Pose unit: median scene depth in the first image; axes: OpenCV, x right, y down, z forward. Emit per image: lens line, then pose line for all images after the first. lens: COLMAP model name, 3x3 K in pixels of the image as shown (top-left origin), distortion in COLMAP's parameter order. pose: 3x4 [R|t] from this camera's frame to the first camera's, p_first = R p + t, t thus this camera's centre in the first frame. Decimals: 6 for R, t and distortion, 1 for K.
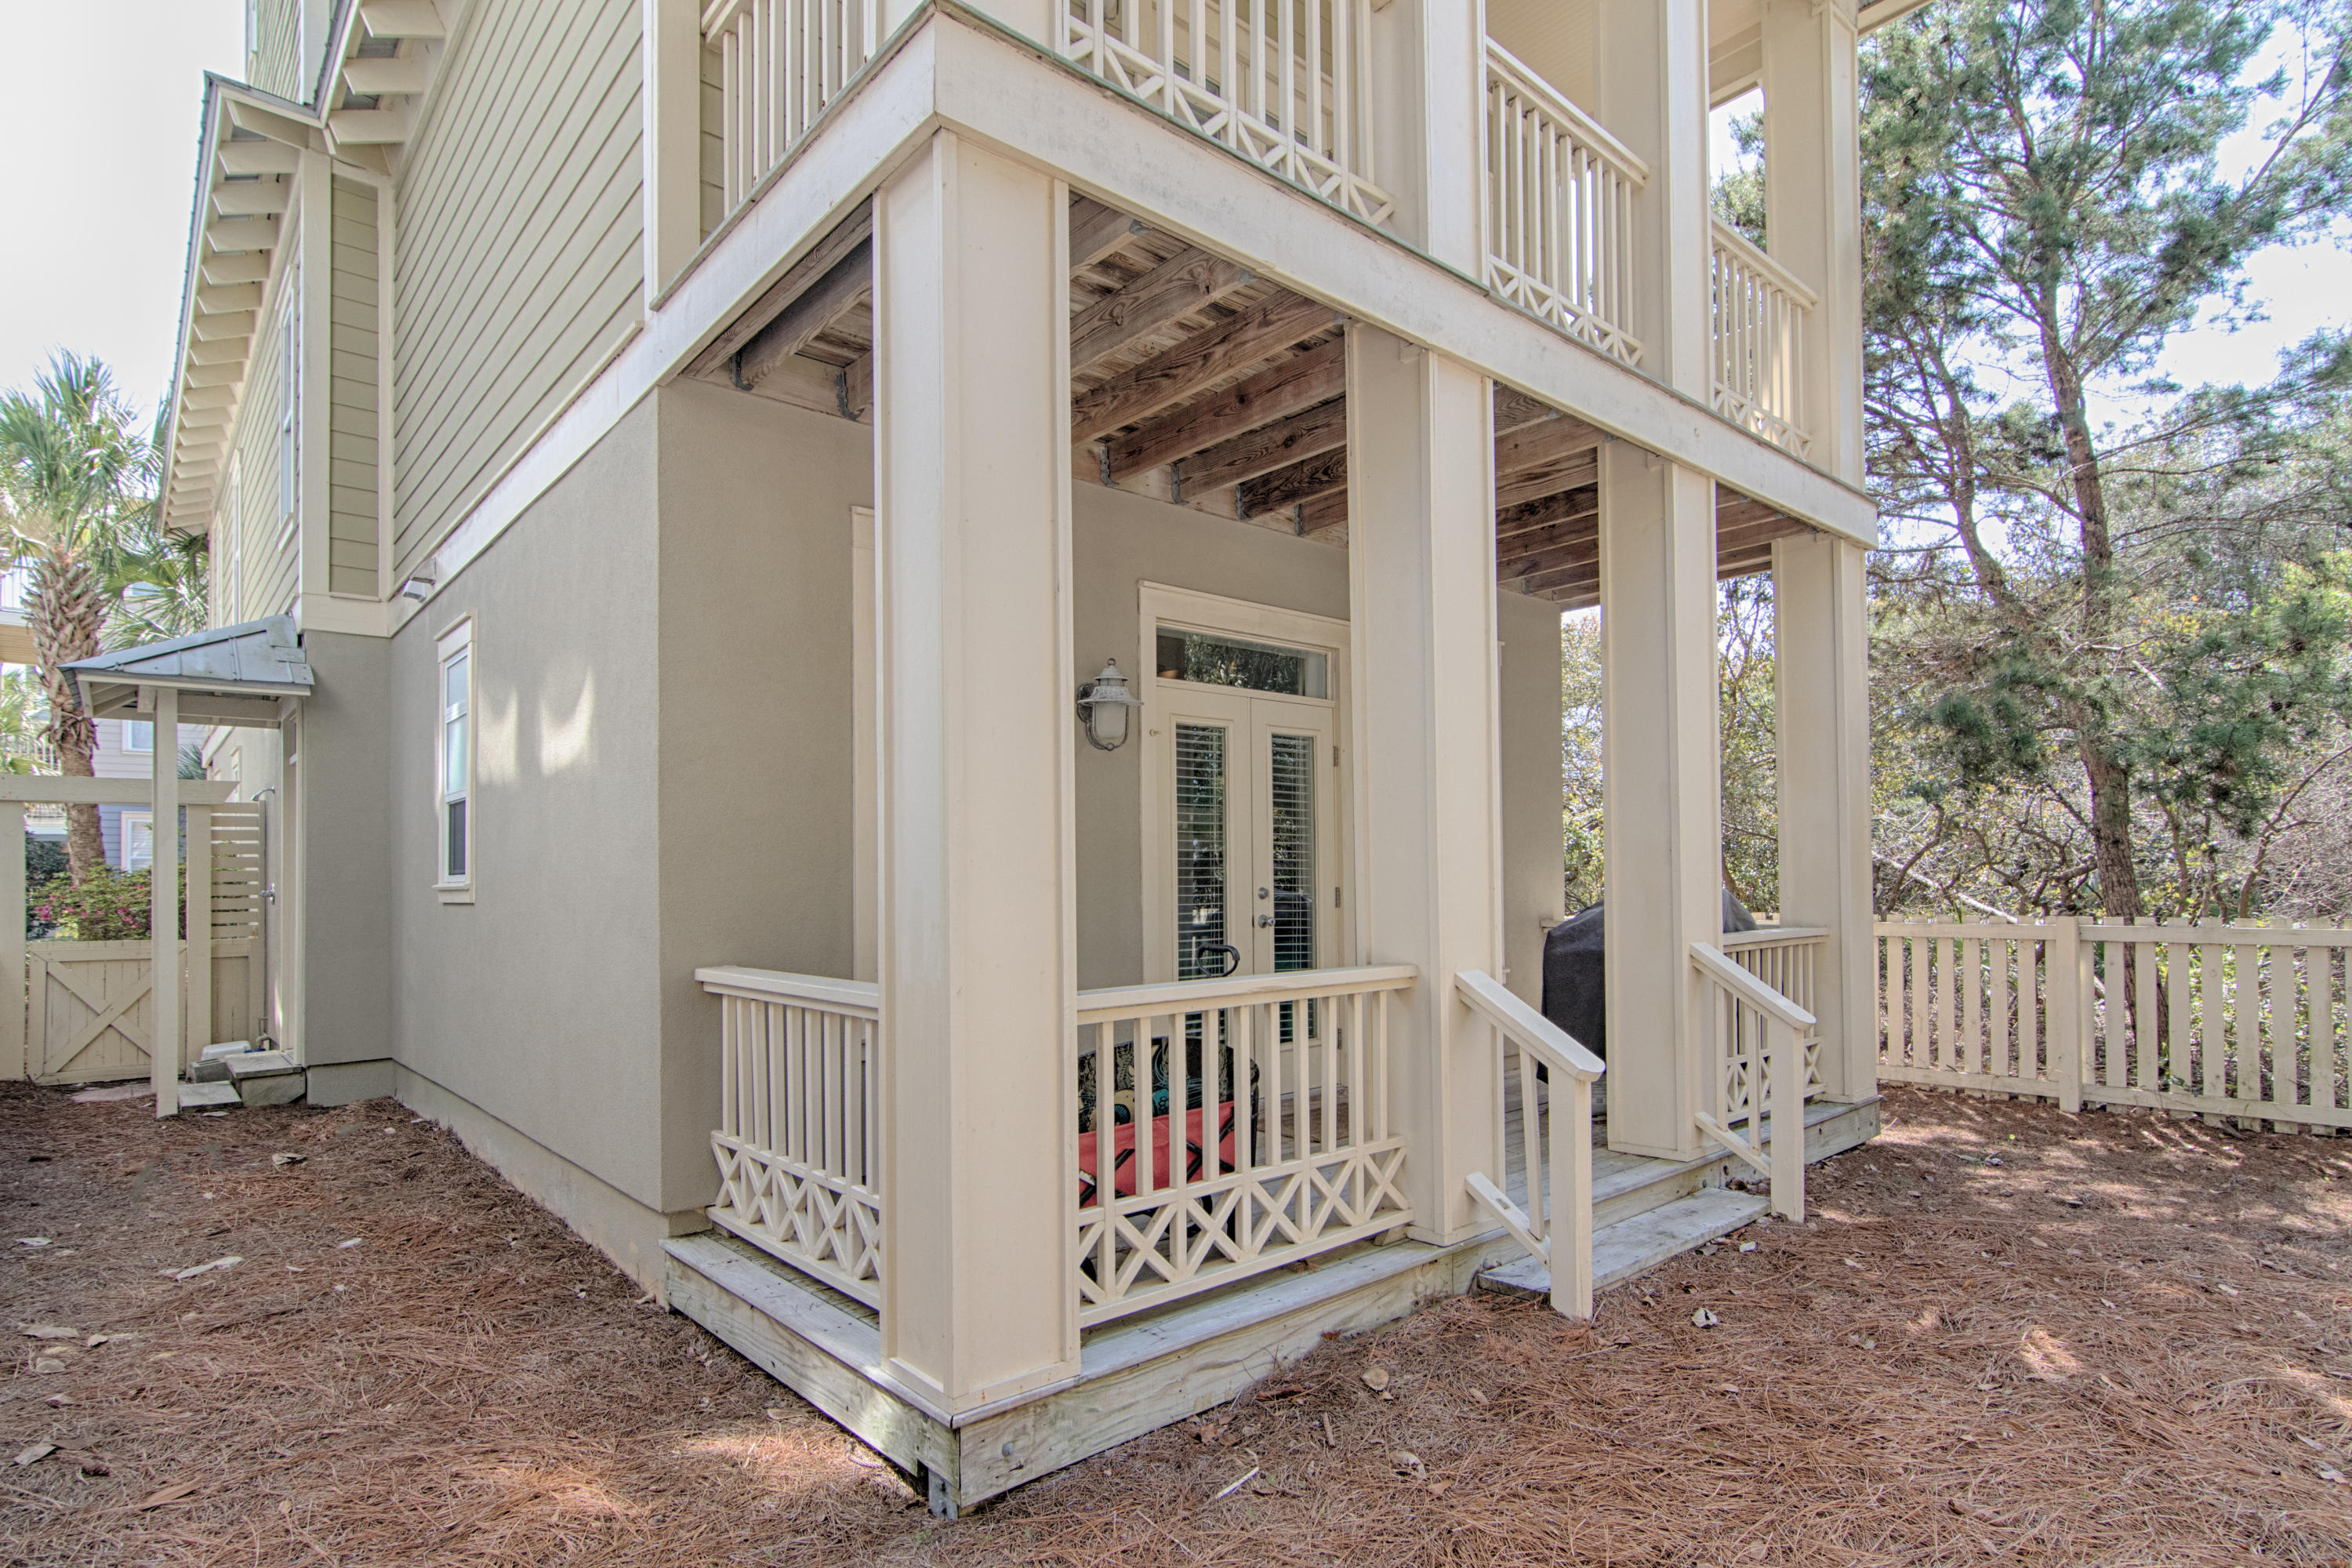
lens RADIAL K [[1197.8, 0, 1101.7], [0, 1197.8, 859.1], [0, 0, 1]] dist [0.002395, -0.001068]
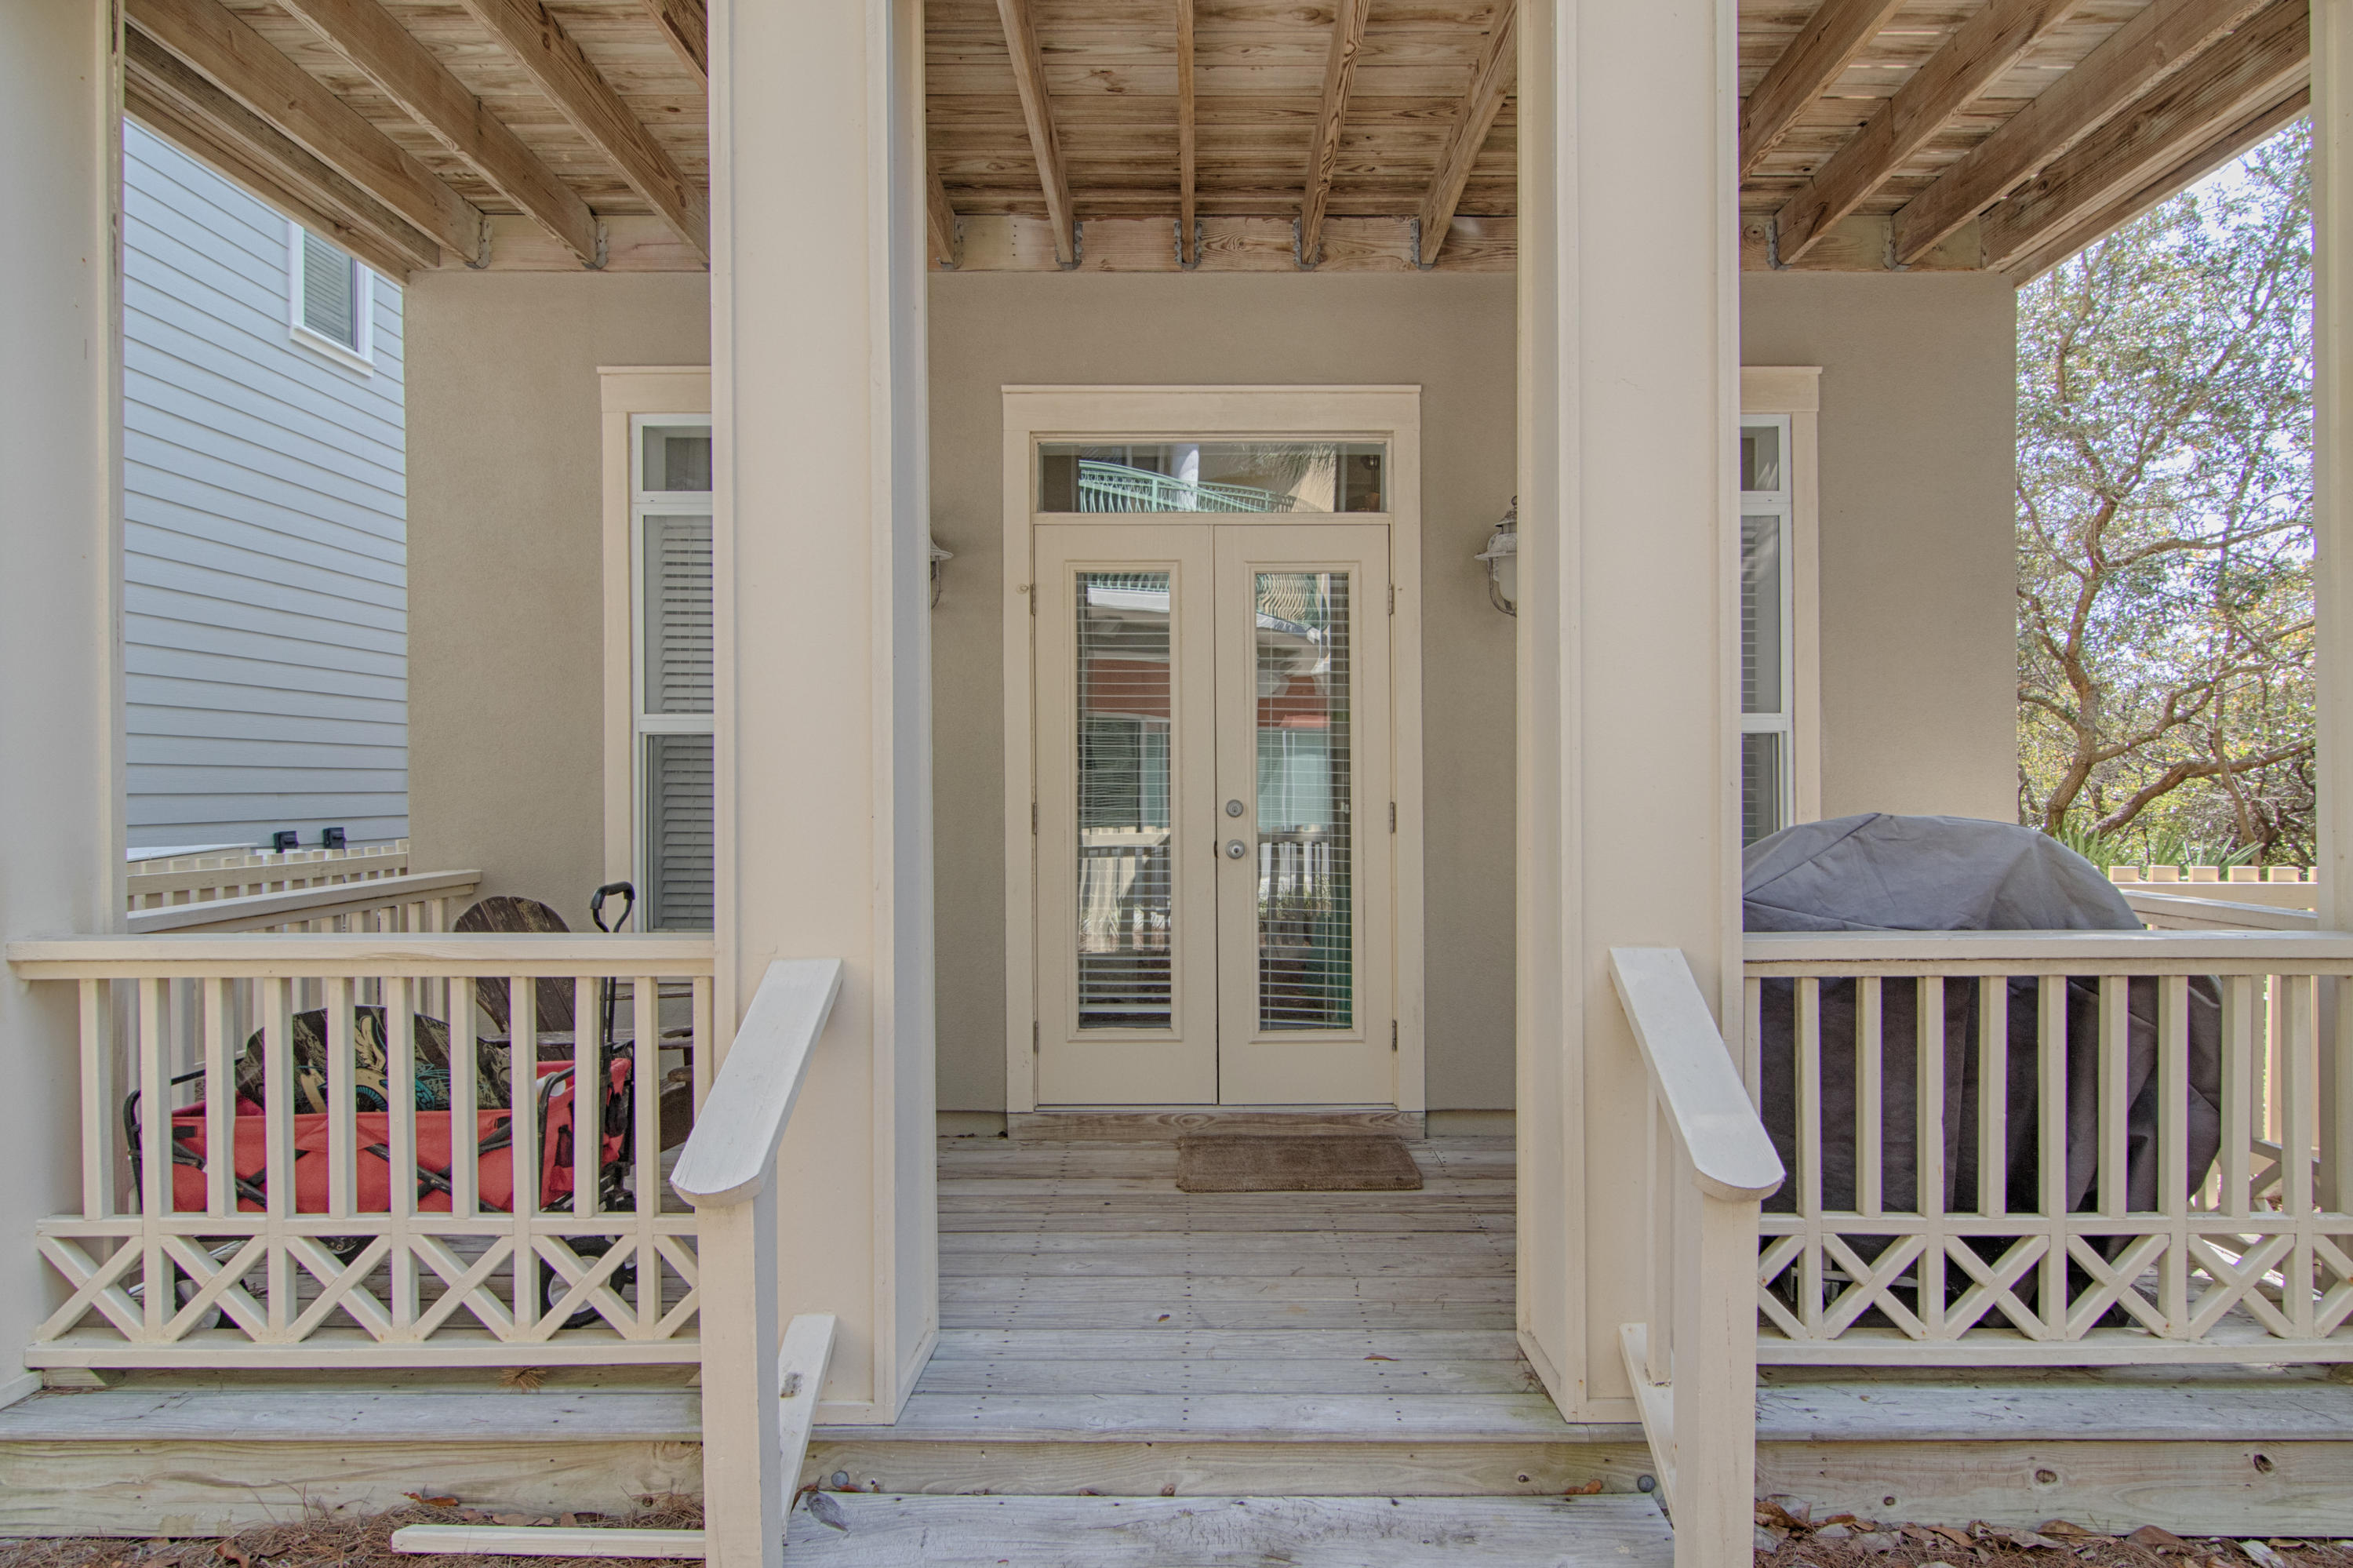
lens RADIAL K [[1198.4, 0, 1179.2], [0, 1198.4, 790.8], [0, 0, 1]] dist [0.002395, -0.001068]
pose [[0.765657, 0.008780, -0.643189, 0.186750], [0.003948, 0.999824, 0.018348, 0.001255], [0.643237, -0.016587, 0.765488, 0.158059]]
